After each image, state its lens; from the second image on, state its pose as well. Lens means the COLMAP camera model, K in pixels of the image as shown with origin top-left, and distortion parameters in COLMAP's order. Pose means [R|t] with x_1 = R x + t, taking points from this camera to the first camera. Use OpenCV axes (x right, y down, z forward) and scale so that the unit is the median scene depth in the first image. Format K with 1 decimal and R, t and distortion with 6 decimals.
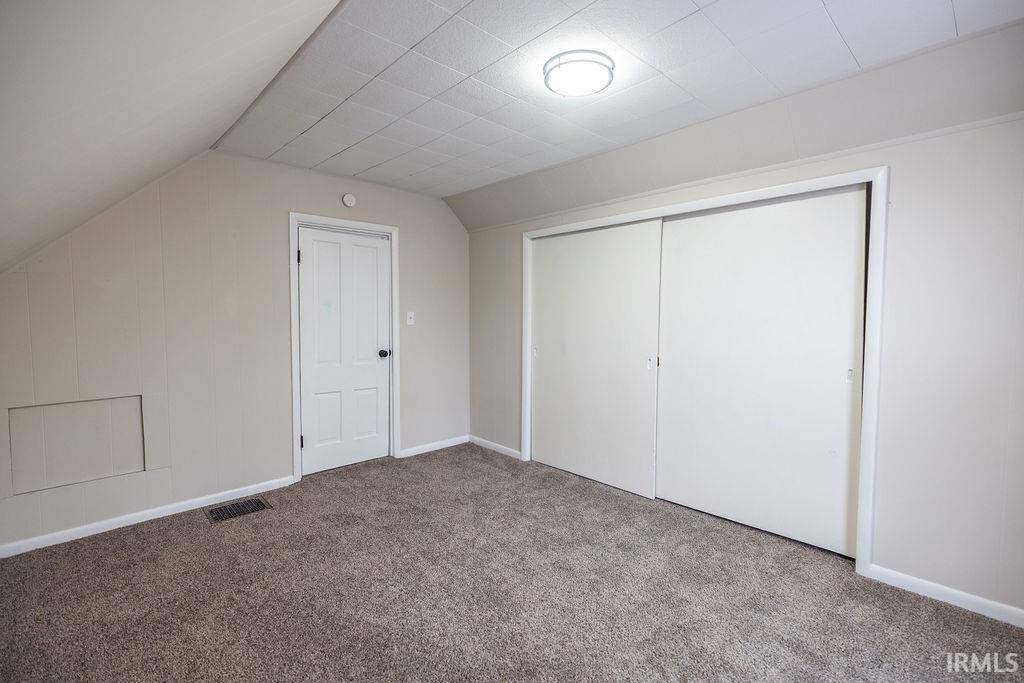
lens RADIAL K [[452.6, 0, 512.6], [0, 452.6, 338.4], [0, 0, 1]] dist [0.001966, 0.000059]
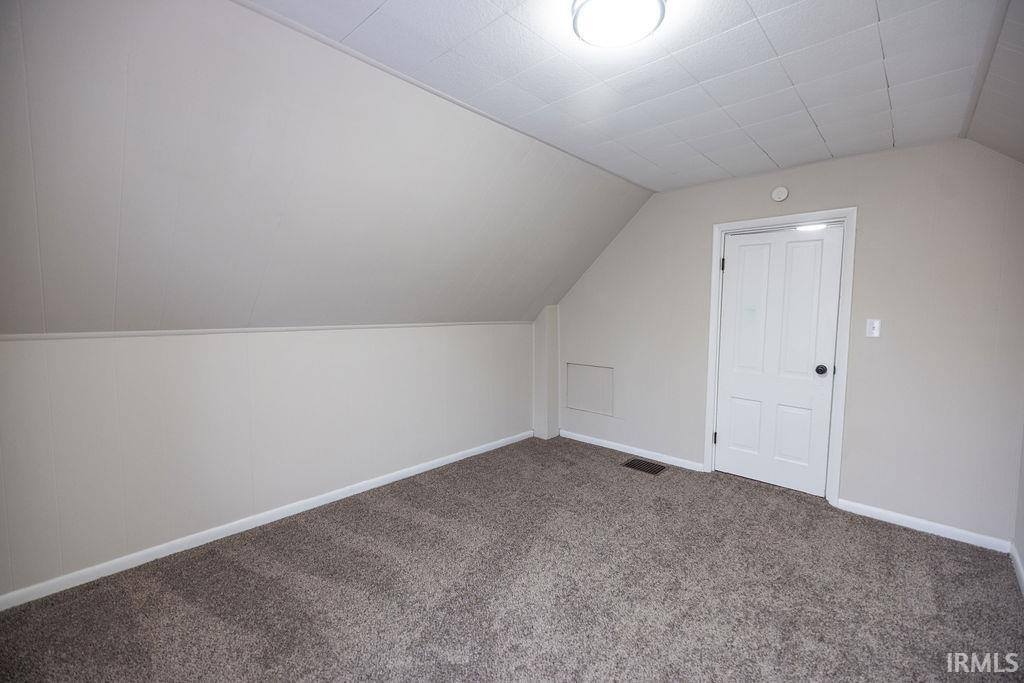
lens RADIAL K [[427.8, 0, 513.2], [0, 427.8, 338.6], [0, 0, 1]] dist [0.002729, 0.000415]
pose [[0.051266, 0.075518, -0.995826, 0.492536], [-0.058487, 0.995652, 0.072494, -0.050406], [0.996971, 0.054527, 0.055460, 0.447248]]
